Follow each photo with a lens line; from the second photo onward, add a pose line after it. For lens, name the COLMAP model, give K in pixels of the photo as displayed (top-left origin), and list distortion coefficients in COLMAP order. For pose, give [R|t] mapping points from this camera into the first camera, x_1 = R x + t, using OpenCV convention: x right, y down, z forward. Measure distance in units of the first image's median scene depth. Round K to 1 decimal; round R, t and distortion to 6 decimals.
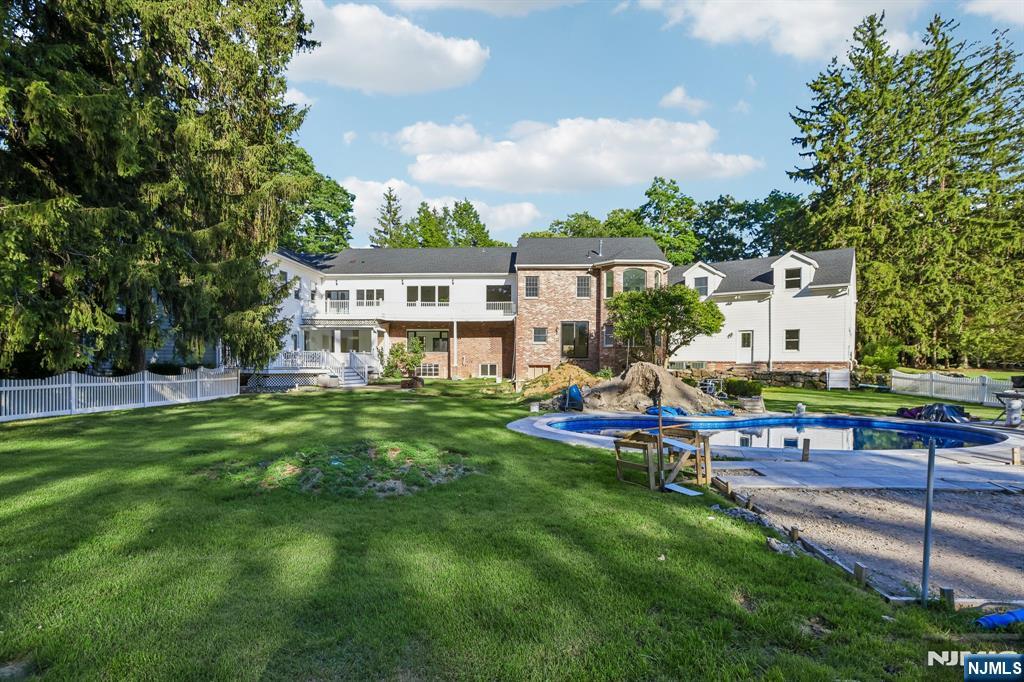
lens RADIAL K [[468.0, 0, 511.5], [0, 468.0, 333.9], [0, 0, 1]] dist [0.001848, 0.001227]
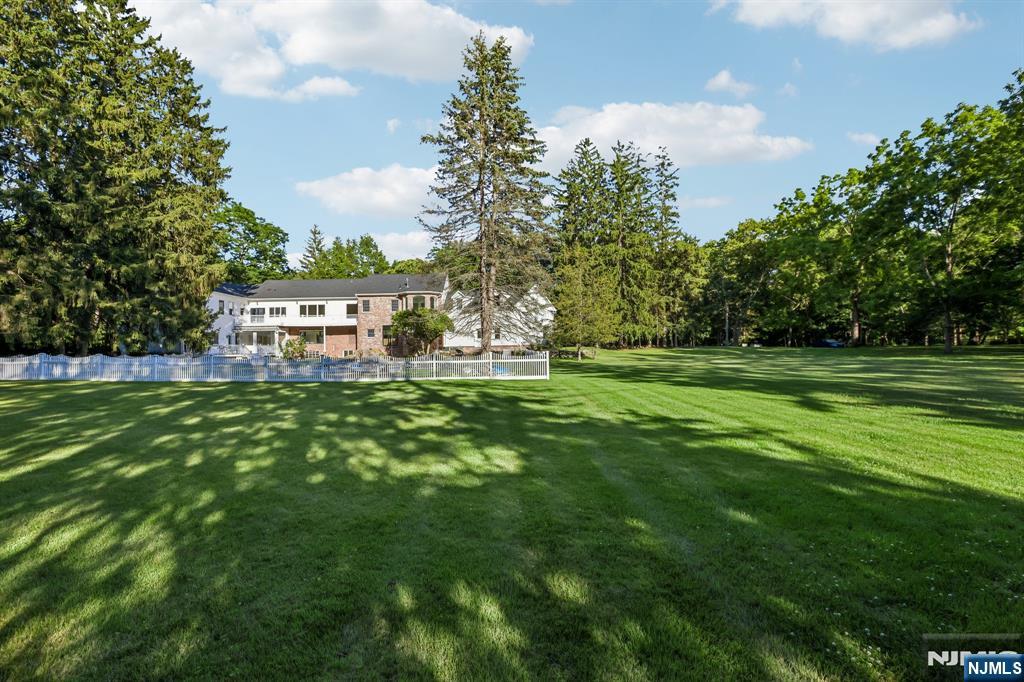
lens RADIAL K [[468.0, 0, 511.5], [0, 468.0, 333.9], [0, 0, 1]] dist [0.001848, 0.001227]
pose [[0.999134, -0.020191, 0.036374, 0.490585], [0.019659, 0.999695, 0.014946, -0.009689], [-0.036665, -0.014218, 0.999226, -0.735155]]
